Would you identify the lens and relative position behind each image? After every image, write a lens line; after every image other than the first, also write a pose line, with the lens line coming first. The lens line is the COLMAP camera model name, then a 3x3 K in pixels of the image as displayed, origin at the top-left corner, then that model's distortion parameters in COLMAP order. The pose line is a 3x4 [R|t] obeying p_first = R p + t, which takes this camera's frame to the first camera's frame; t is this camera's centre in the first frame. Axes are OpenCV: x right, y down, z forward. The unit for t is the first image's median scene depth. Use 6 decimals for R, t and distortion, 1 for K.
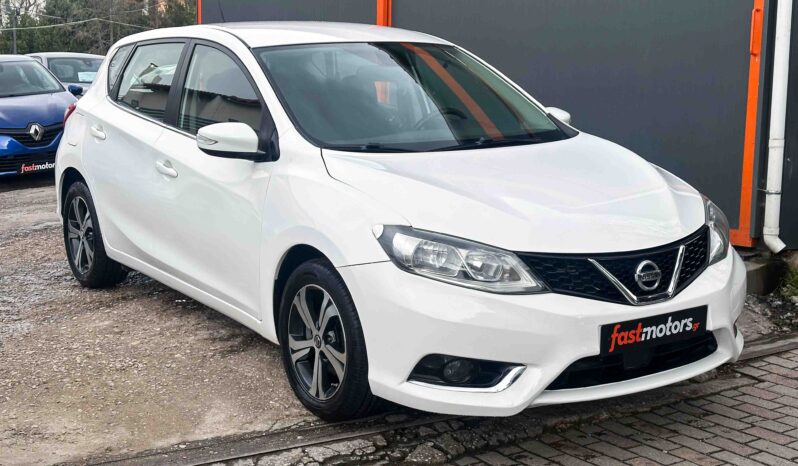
lens RADIAL K [[1108.1, 0, 399.0], [0, 1108.1, 233.0], [0, 0, 1]] dist [0.140802, -0.045385]
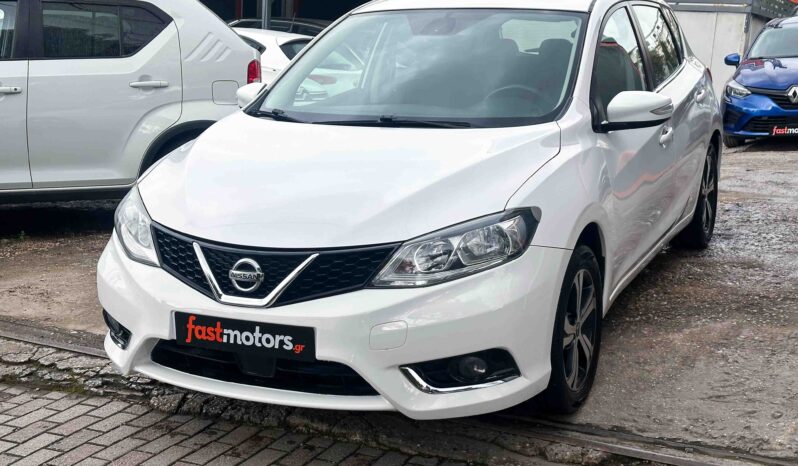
lens RADIAL K [[1108.1, 0, 399.0], [0, 1108.1, 233.0], [0, 0, 1]] dist [0.140802, -0.045385]
pose [[0.523606, 0.171387, -0.834544, 1.039834], [-0.138299, 0.983663, 0.115240, -0.117229], [0.840660, 0.055076, 0.538755, 0.620586]]
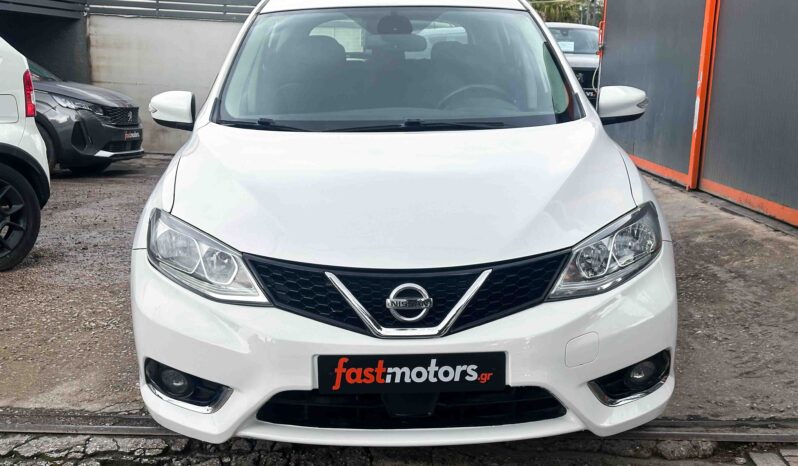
lens RADIAL K [[1108.1, 0, 399.0], [0, 1108.1, 233.0], [0, 0, 1]] dist [0.140802, -0.045385]
pose [[0.840406, 0.099530, -0.532740, 0.633468], [-0.085293, 0.995032, 0.051346, -0.050845], [0.535204, 0.002288, 0.844720, 0.336131]]
